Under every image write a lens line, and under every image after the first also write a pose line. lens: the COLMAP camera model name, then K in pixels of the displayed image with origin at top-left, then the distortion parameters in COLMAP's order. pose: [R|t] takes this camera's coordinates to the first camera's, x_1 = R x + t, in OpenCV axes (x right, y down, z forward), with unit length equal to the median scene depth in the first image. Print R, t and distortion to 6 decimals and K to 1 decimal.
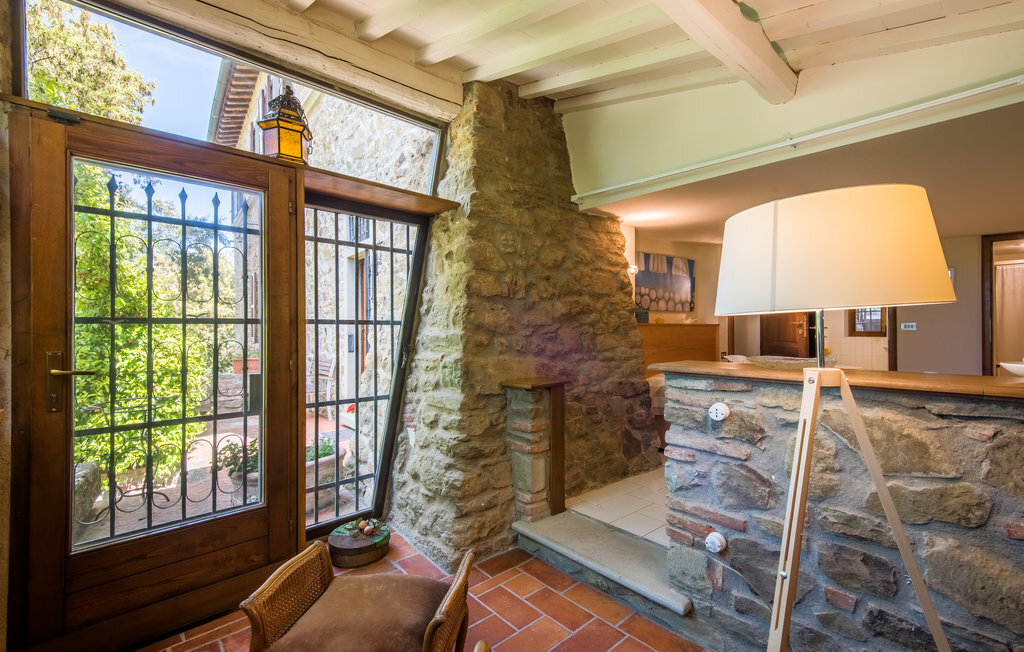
lens RADIAL K [[435.9, 0, 513.0], [0, 435.9, 329.1], [0, 0, 1]] dist [0.045052, -0.019717]
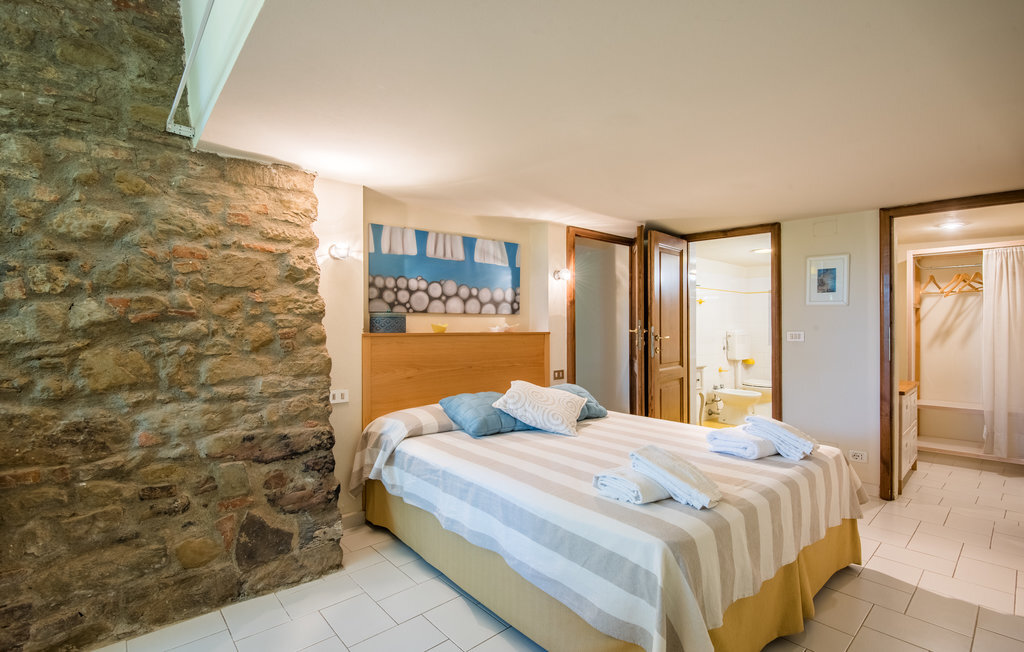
lens RADIAL K [[453.1, 0, 510.7], [0, 453.1, 333.7], [0, 0, 1]] dist [0.002714, -0.016103]
pose [[0.999889, 0.000218, 0.014894, 0.590844], [-0.000353, 0.999959, 0.009035, -0.023090], [-0.014892, -0.009039, 0.999848, 0.385563]]
